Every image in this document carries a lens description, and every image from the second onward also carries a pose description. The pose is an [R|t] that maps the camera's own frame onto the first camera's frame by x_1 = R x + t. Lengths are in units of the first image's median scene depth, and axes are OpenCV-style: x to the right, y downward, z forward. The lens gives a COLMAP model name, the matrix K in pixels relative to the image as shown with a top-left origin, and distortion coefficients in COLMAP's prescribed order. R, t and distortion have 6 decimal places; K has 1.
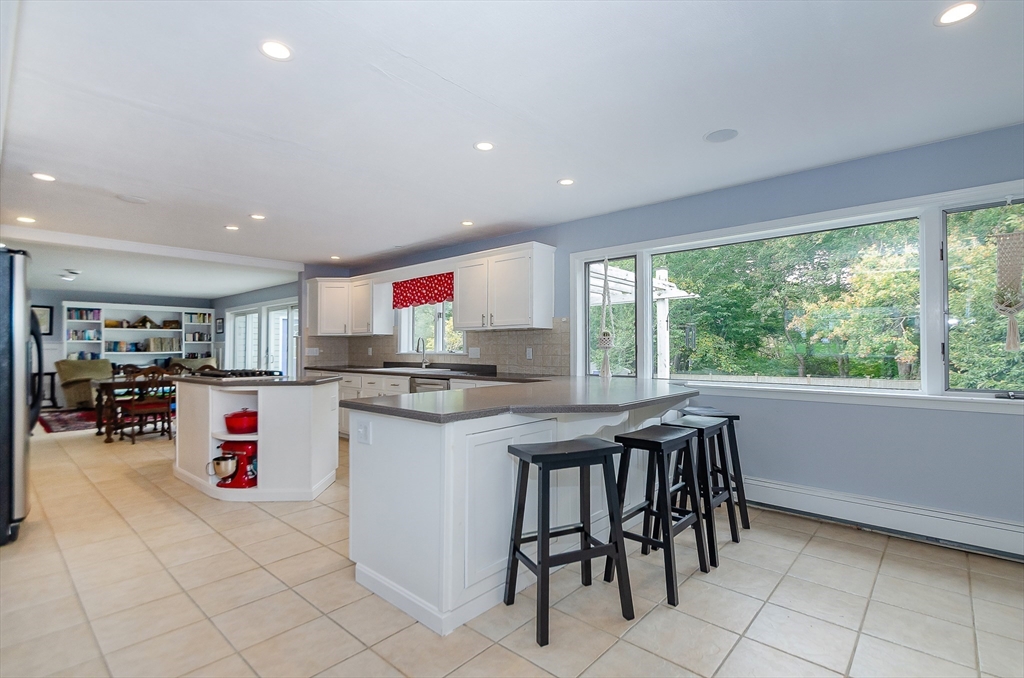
lens RADIAL K [[486.9, 0, 509.3], [0, 486.9, 339.7], [0, 0, 1]] dist [-0.002988, -0.004752]
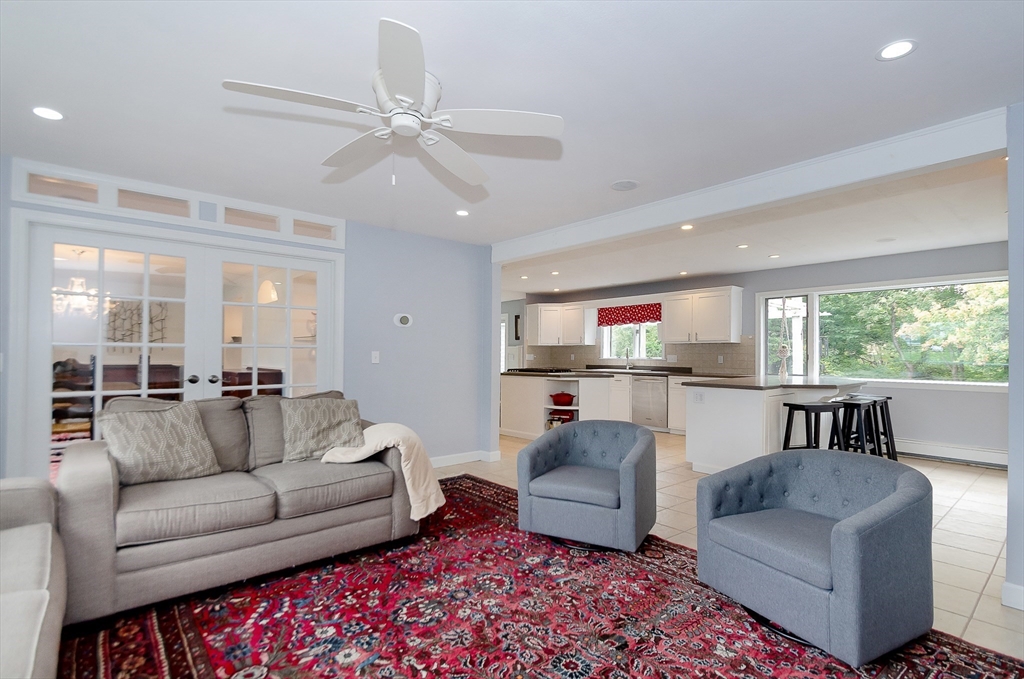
lens RADIAL K [[486.9, 0, 510.8], [0, 486.9, 345.9], [0, 0, 1]] dist [-0.002988, -0.004752]
pose [[0.989749, 0.002398, -0.142795, -0.349270], [-0.002183, 0.999996, 0.001666, -0.012339], [0.142799, -0.001337, 0.989751, -0.502299]]
